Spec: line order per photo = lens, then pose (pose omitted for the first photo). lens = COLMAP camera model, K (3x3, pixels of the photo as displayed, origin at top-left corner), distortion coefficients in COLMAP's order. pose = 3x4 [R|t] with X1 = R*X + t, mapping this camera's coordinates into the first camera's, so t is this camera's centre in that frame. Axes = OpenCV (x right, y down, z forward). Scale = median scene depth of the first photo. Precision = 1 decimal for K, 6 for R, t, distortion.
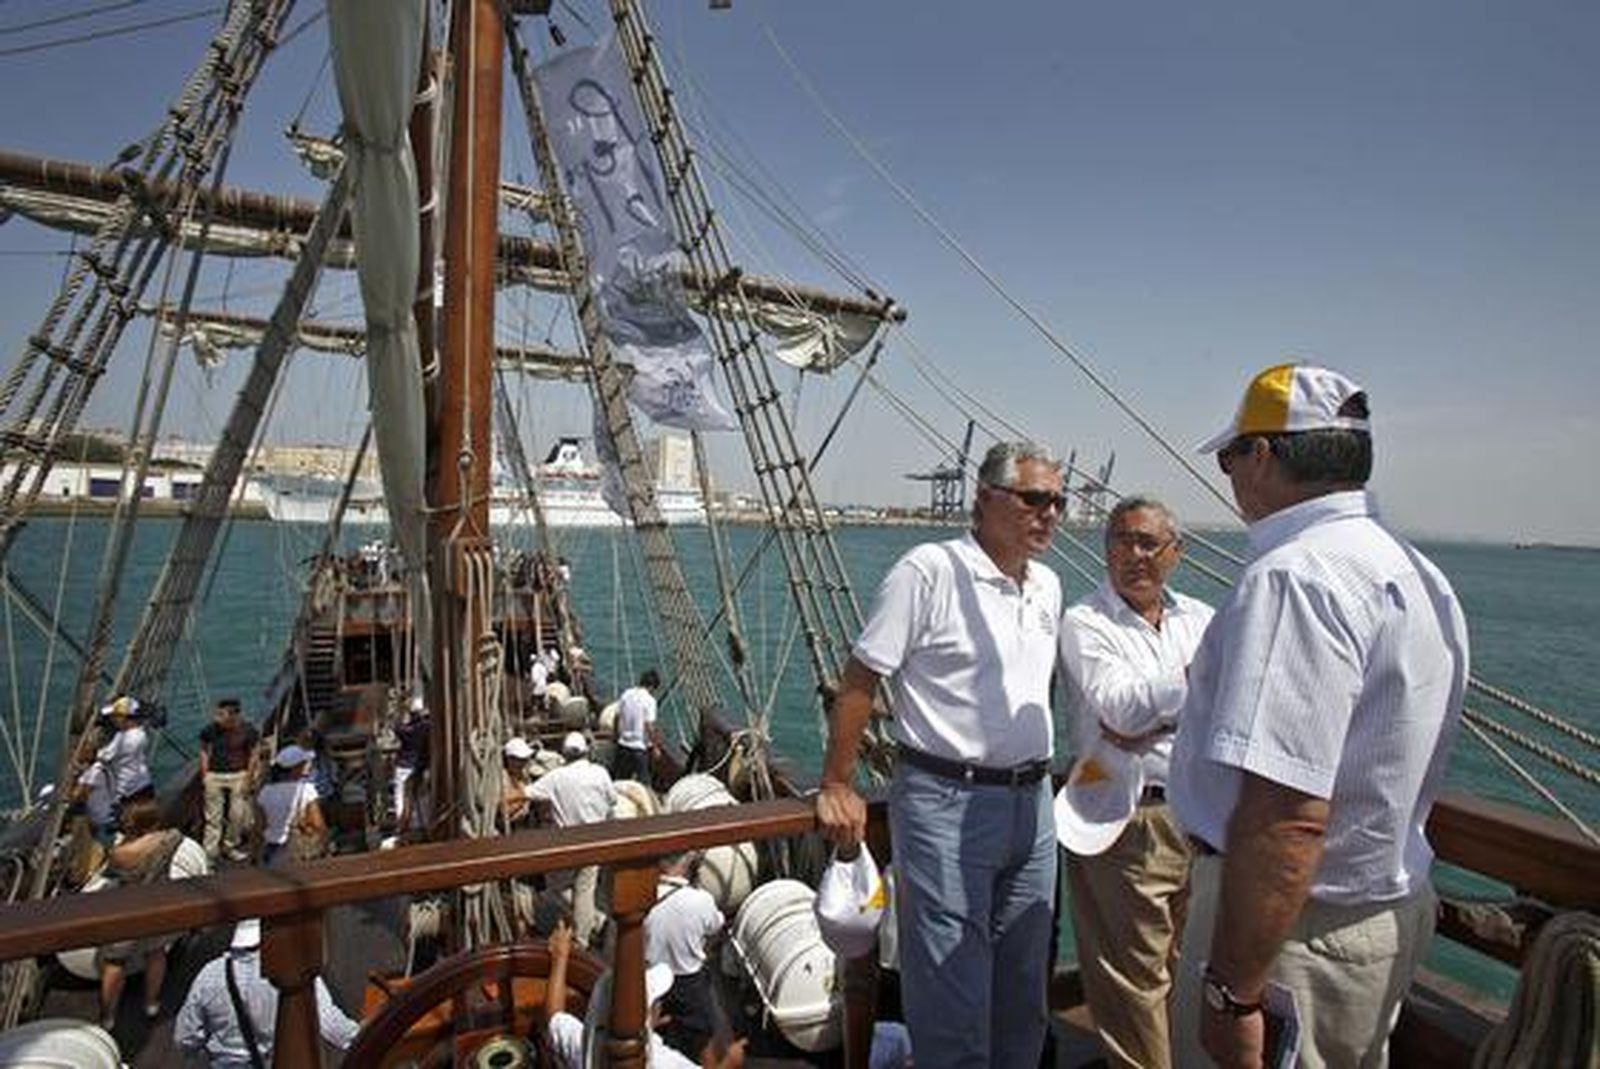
lens RADIAL K [[726.6, 0, 799.6], [0, 726.6, 519.7], [0, 0, 1]] dist [-0.086204, 0.033755]
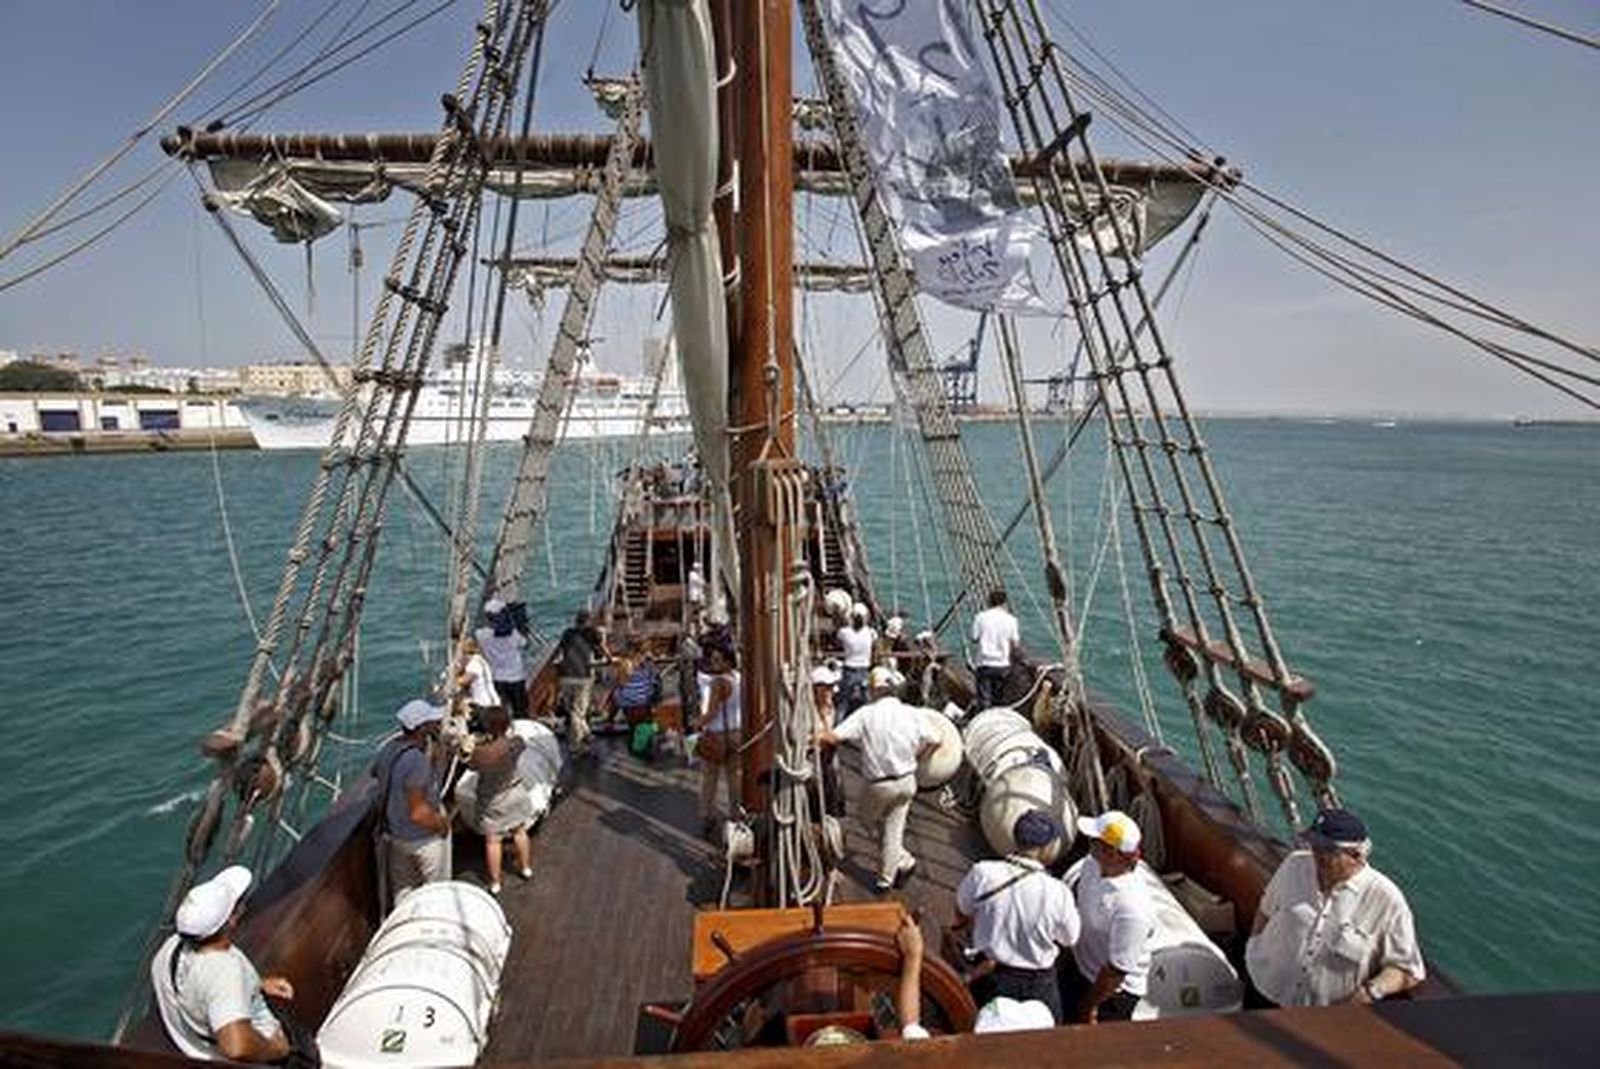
lens RADIAL K [[726.6, 0, 799.6], [0, 726.6, 519.7], [0, 0, 1]] dist [-0.086204, 0.033755]
pose [[0.932364, 0.021987, -0.360851, -0.059209], [0.023389, 0.992389, 0.120900, -0.007040], [0.360763, -0.121163, 0.924754, 0.081986]]
